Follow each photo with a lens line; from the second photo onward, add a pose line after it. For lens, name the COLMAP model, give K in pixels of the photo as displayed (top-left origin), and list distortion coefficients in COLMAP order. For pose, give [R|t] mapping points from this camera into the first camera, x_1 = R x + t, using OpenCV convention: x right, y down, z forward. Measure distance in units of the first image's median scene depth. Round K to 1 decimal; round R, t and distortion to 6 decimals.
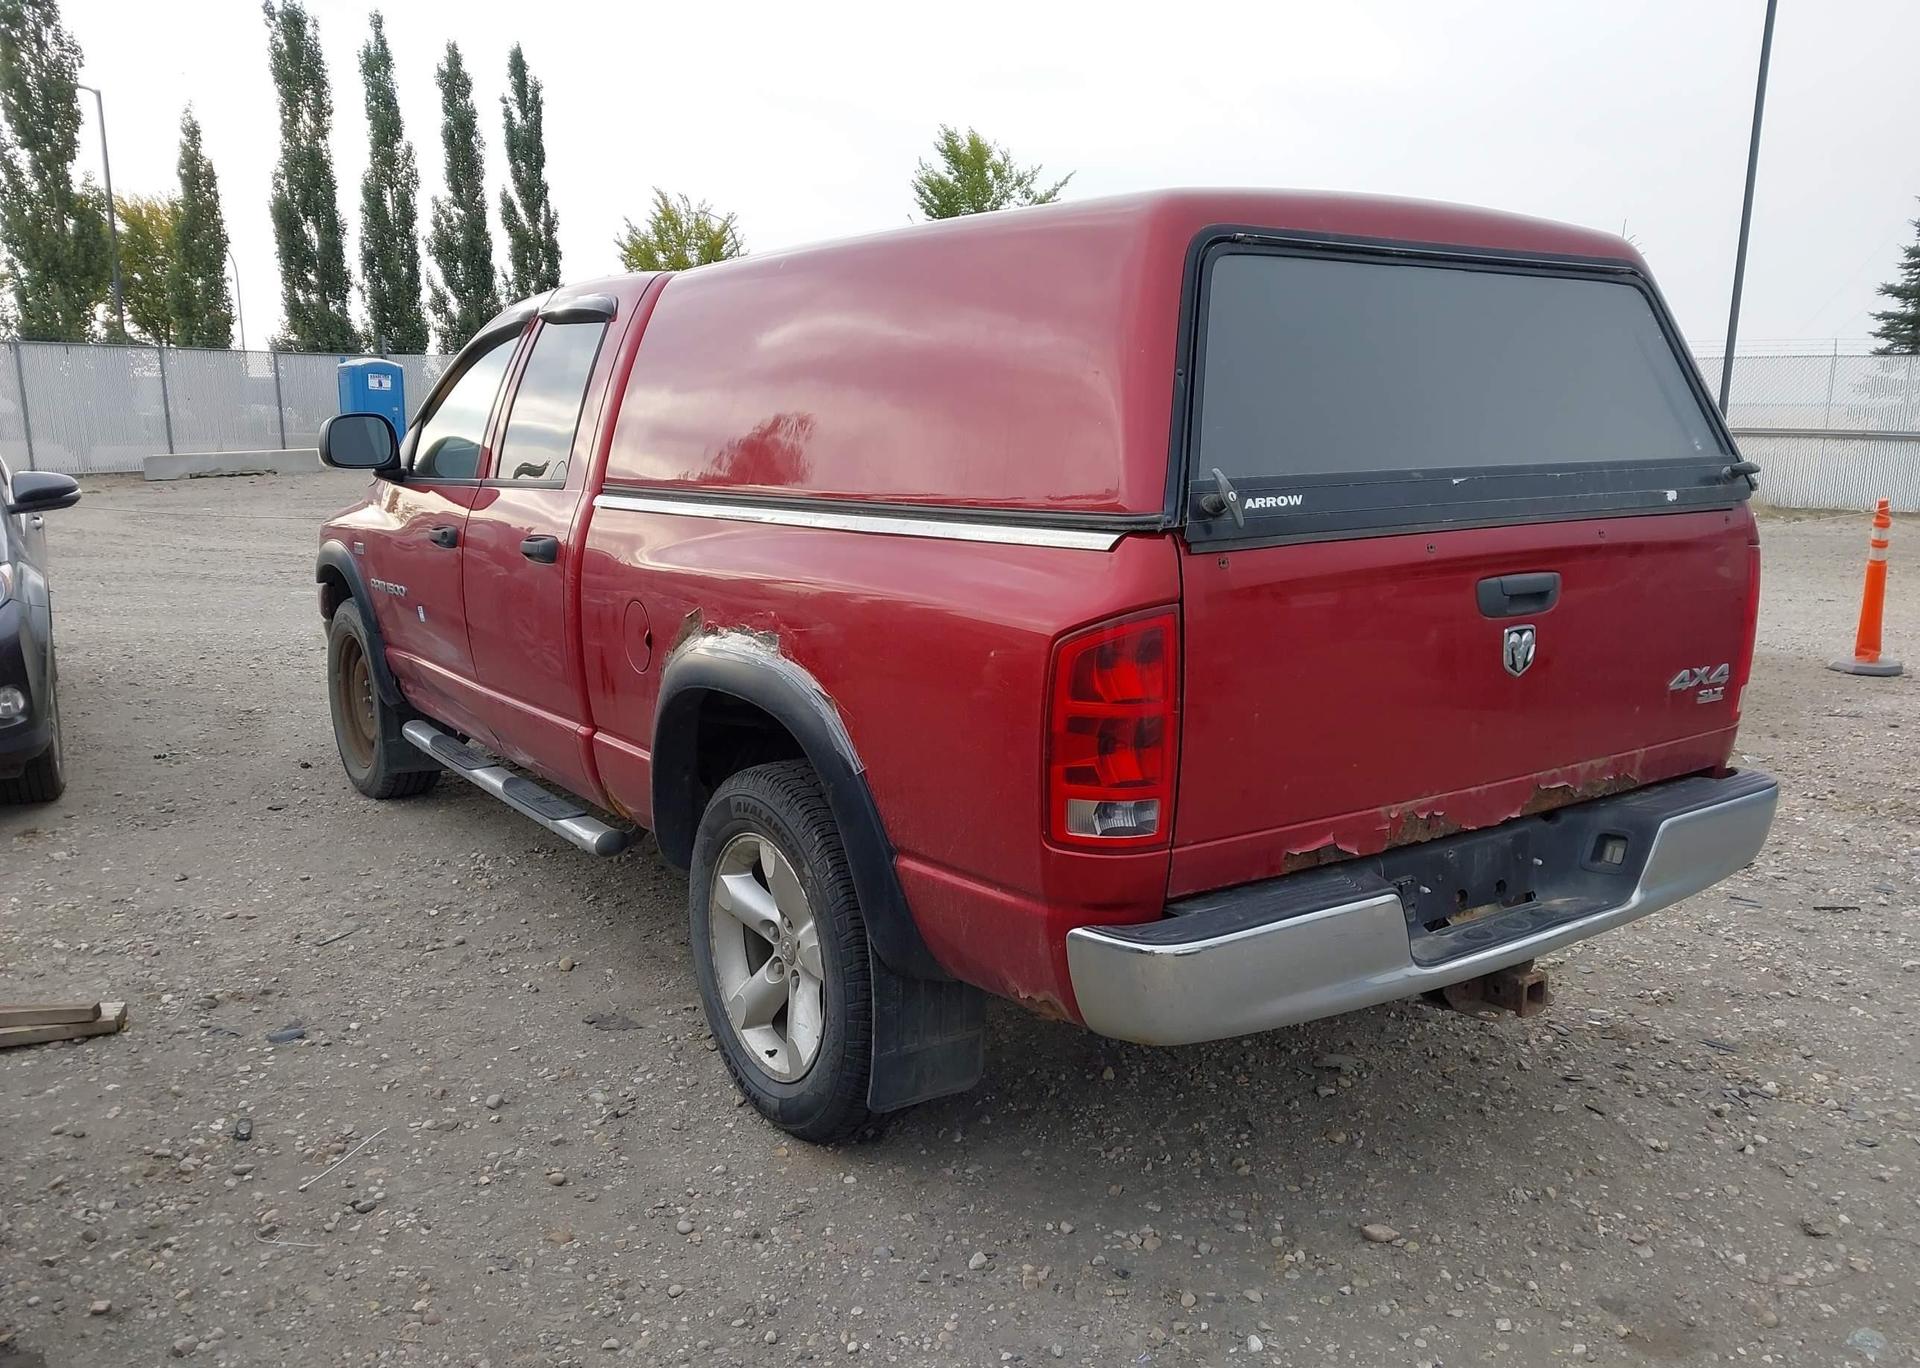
lens RADIAL K [[1564.9, 0, 936.9], [0, 1564.9, 730.8], [0, 0, 1]] dist [0.020028, 0.000745]
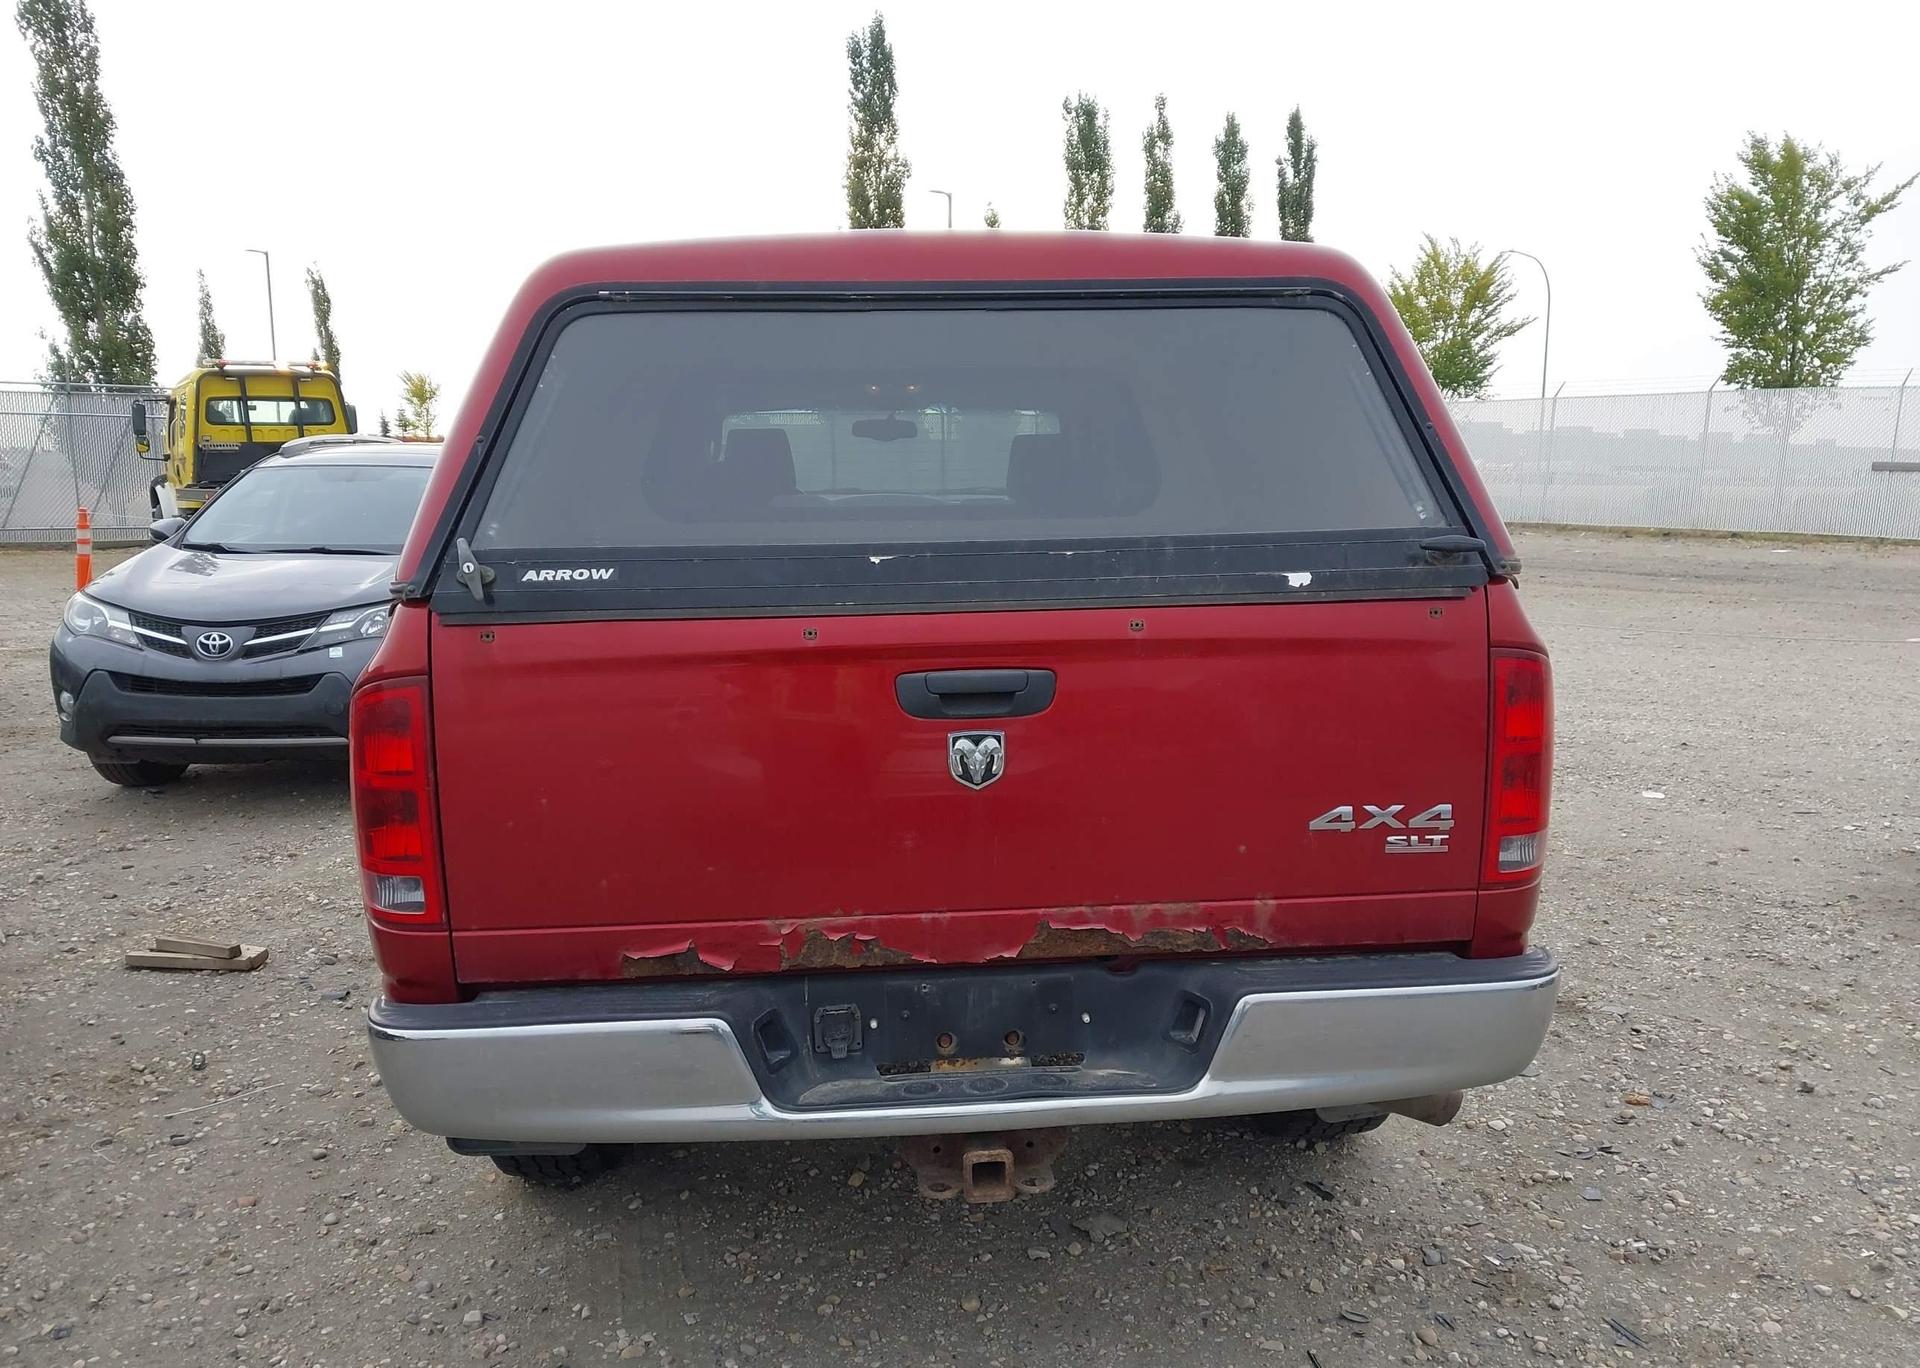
lens RADIAL K [[1511.8, 0, 931.1], [0, 1511.8, 721.6], [0, 0, 1]] dist [0.125348, -0.132915]
pose [[0.866030, 0.078012, -0.493869, 0.596410], [-0.093140, 0.995635, -0.006057, -0.051025], [0.491240, 0.051245, 0.869515, 0.221437]]
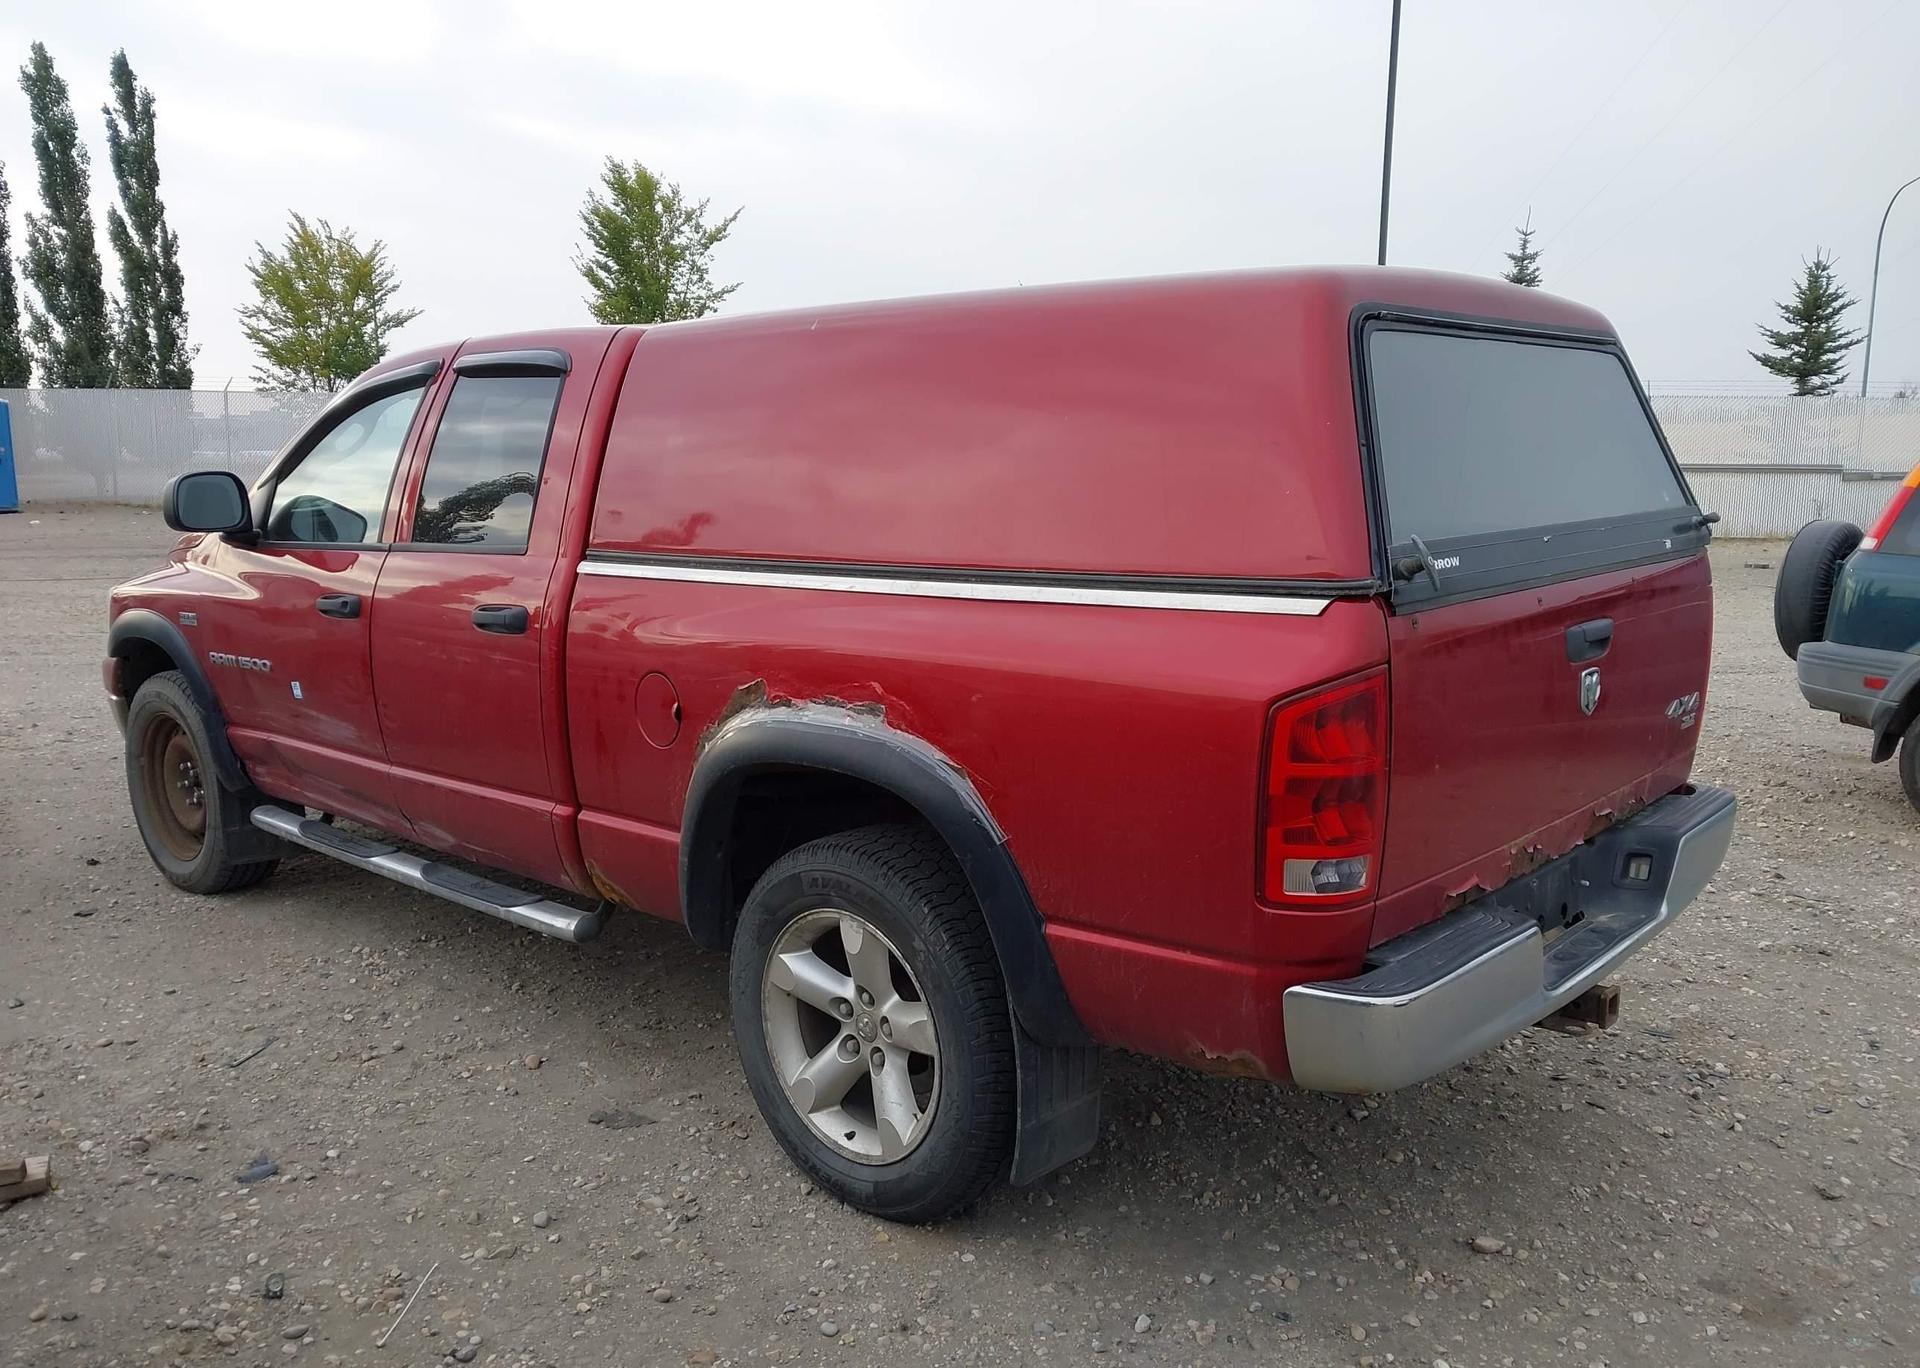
lens RADIAL K [[1572.0, 0, 960.6], [0, 1572.0, 729.4], [0, 0, 1]] dist [-0.002632, 0.036610]
pose [[0.971760, -0.048845, 0.230861, -0.247328], [0.053697, 0.998448, -0.014773, -0.025924], [-0.229781, 0.026753, 0.972874, 0.034549]]
